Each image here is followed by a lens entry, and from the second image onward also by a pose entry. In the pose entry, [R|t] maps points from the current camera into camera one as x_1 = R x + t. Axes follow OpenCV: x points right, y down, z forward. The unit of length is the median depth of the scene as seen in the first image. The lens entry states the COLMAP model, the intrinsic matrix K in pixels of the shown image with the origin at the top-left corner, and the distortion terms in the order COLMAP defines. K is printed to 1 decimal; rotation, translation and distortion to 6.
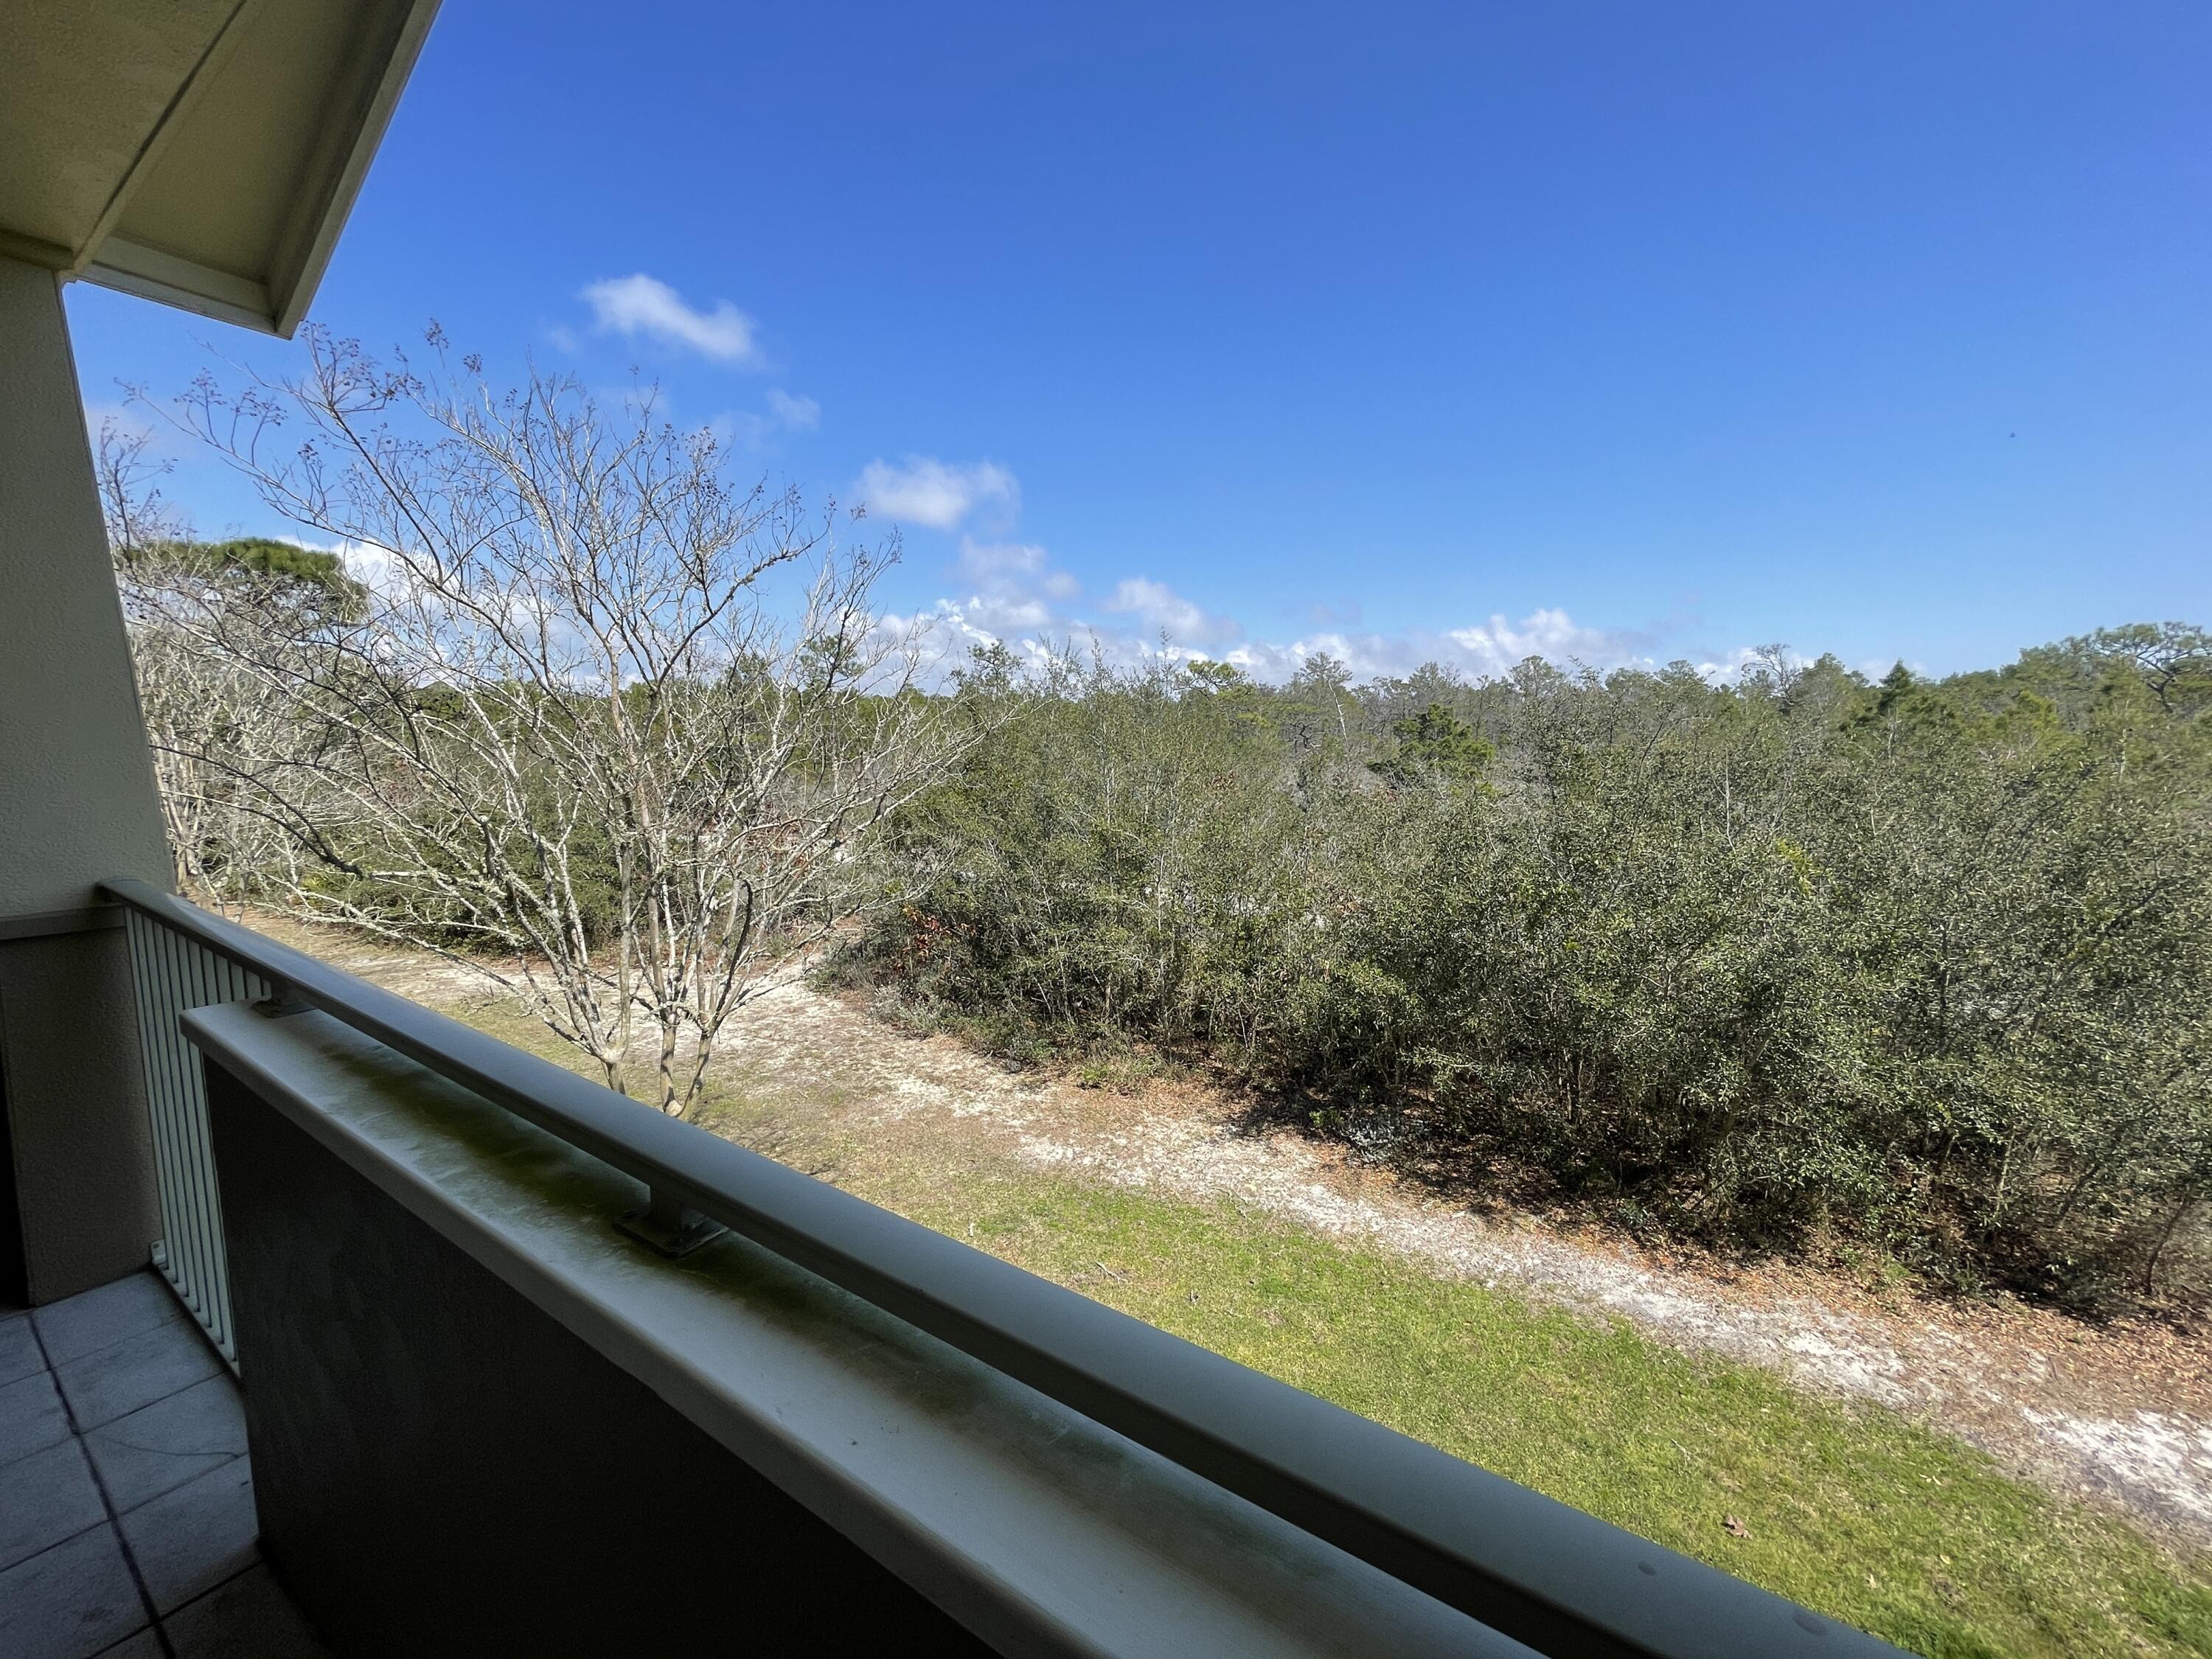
lens RADIAL K [[895.1, 0, 1106.1], [0, 895.1, 834.4], [0, 0, 1]] dist [0.000690, 0.000077]
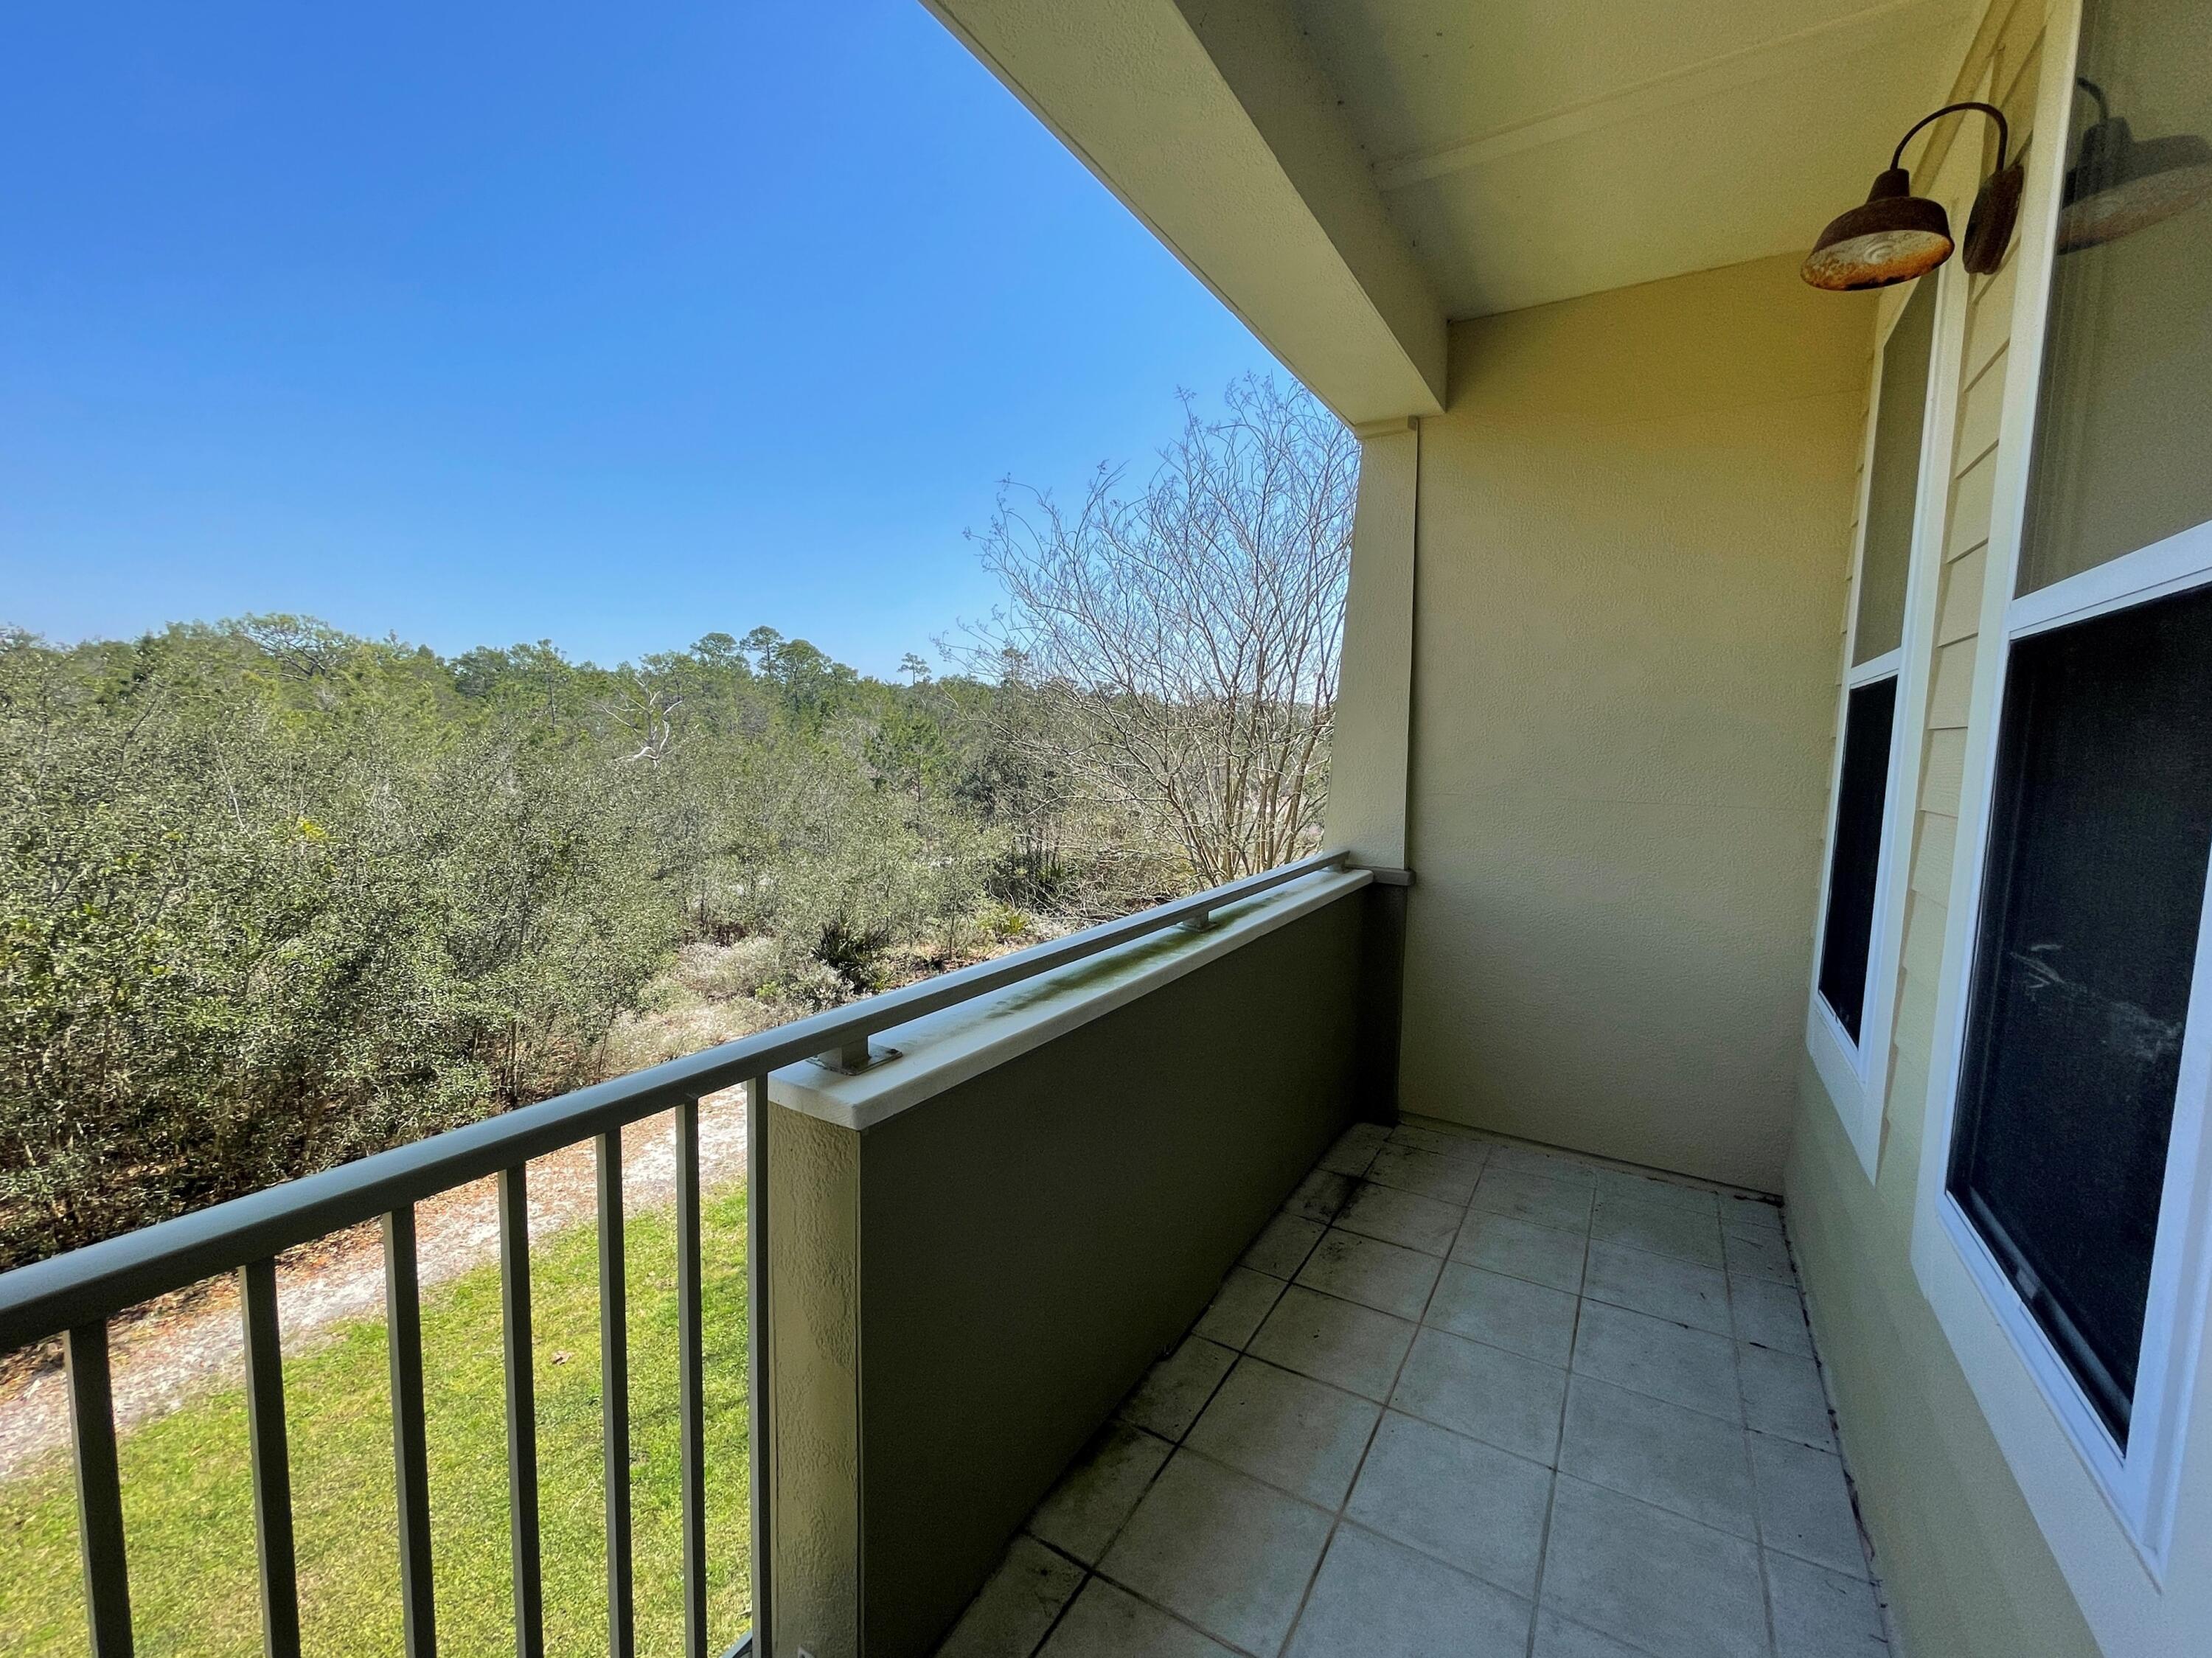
lens RADIAL K [[895.0, 0, 1108.4], [0, 895.0, 824.3], [0, 0, 1]] dist [0.000690, 0.000077]
pose [[-0.049021, -0.107525, 0.992993, -0.333225], [0.089086, 0.989755, 0.111573, -0.023927], [-0.994817, 0.093931, -0.038940, 0.147546]]
